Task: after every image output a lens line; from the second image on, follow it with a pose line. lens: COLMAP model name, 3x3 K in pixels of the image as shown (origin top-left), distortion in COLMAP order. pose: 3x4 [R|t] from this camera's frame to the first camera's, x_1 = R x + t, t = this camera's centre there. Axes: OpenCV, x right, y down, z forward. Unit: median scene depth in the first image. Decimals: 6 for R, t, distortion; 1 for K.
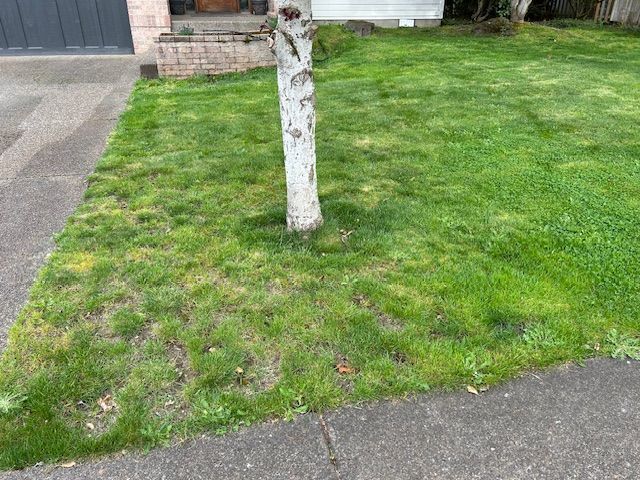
lens RADIAL K [[480.1, 0, 317.8], [0, 480.1, 238.6], [0, 0, 1]] dist [0.032930, 0.004153]
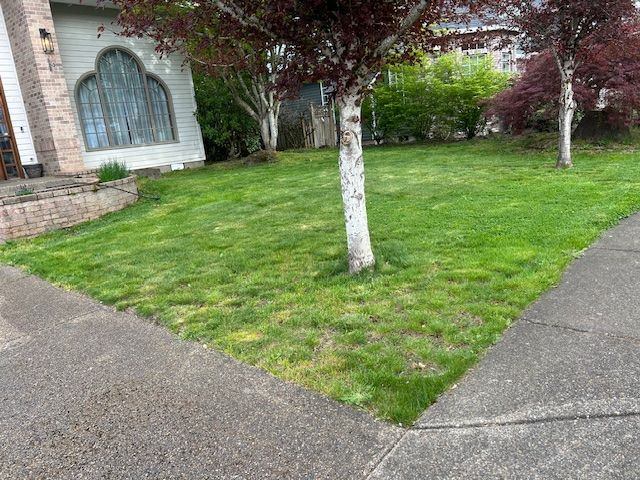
lens RADIAL K [[480.1, 0, 321.3], [0, 480.1, 241.7], [0, 0, 1]] dist [0.032930, 0.004153]
pose [[0.805487, -0.226447, 0.547642, -0.353686], [0.368112, 0.915397, -0.162919, 0.036966], [-0.464417, 0.332823, 0.820698, -0.033631]]
